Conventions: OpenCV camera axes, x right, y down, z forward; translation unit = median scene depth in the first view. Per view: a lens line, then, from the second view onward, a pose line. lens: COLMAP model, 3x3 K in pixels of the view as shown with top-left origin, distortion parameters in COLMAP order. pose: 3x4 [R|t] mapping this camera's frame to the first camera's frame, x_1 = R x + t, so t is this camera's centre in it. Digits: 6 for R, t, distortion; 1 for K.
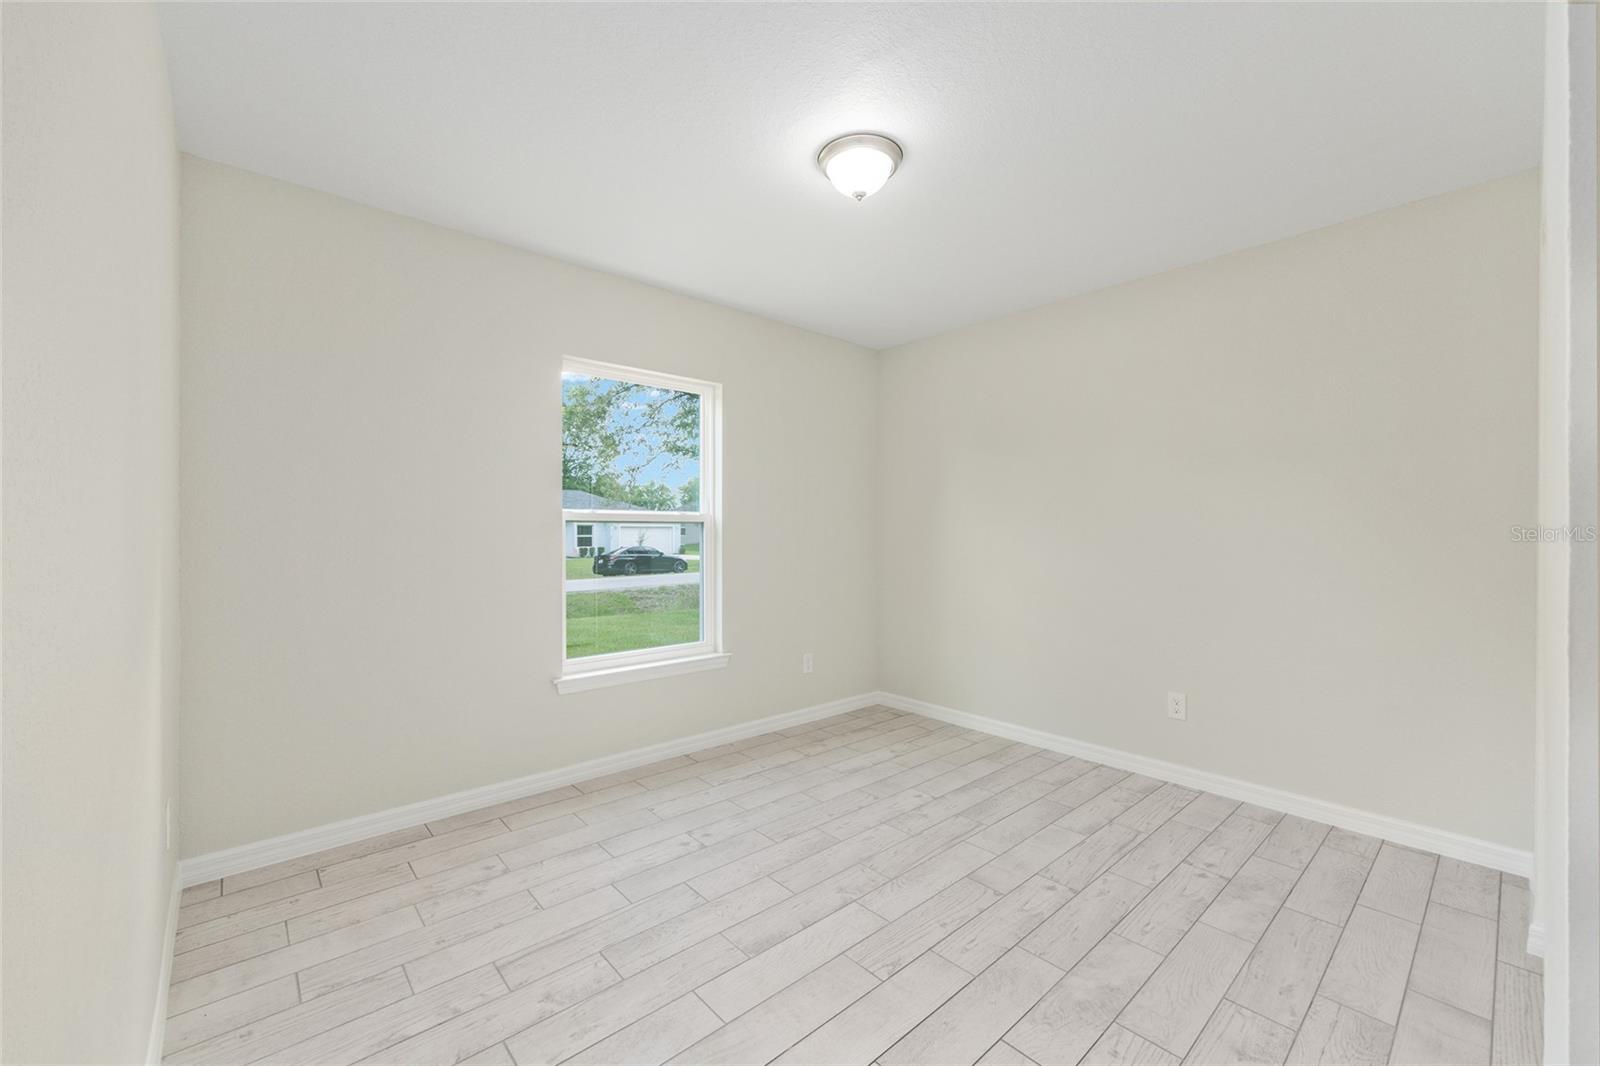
lens RADIAL K [[639.1, 0, 800.0], [0, 639.1, 533.0], [0, 0, 1]] dist [-0.002421, 0.000369]
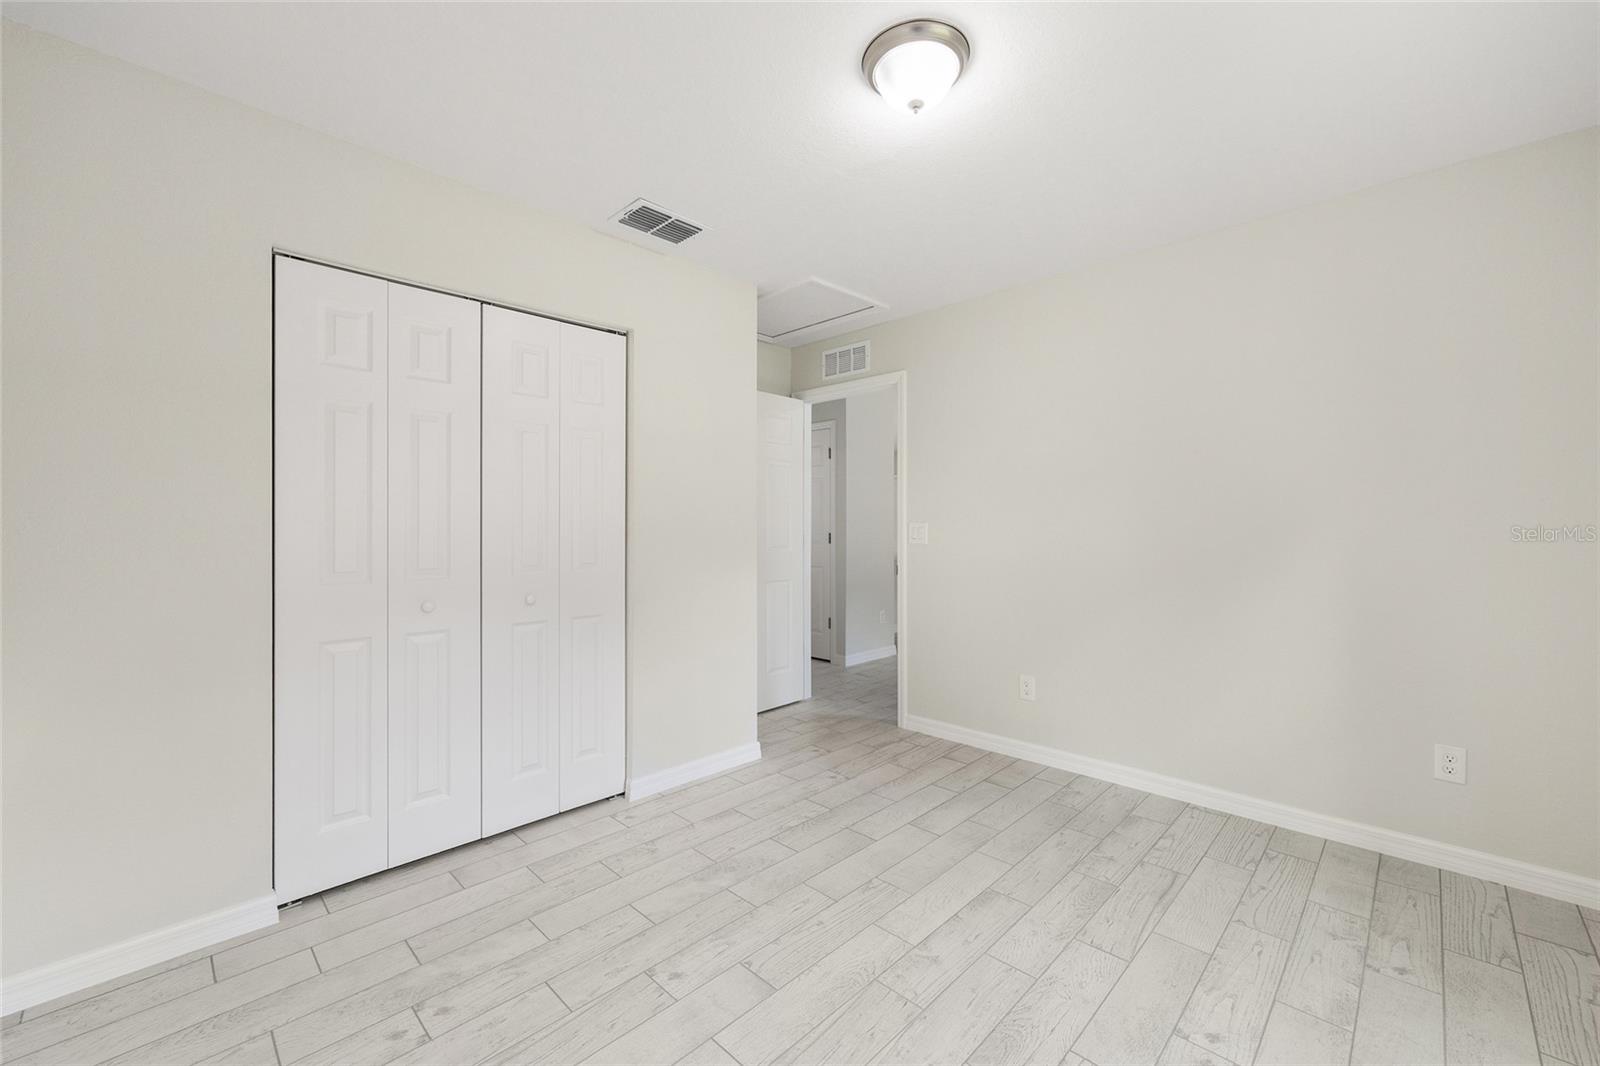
lens RADIAL K [[639.1, 0, 800.0], [0, 639.1, 533.0], [0, 0, 1]] dist [-0.002421, 0.000369]
pose [[-0.997723, -0.000558, -0.067447, 0.306563], [-0.000804, 0.999993, 0.003617, 0.001631], [0.067444, 0.003662, -0.997716, 1.886007]]
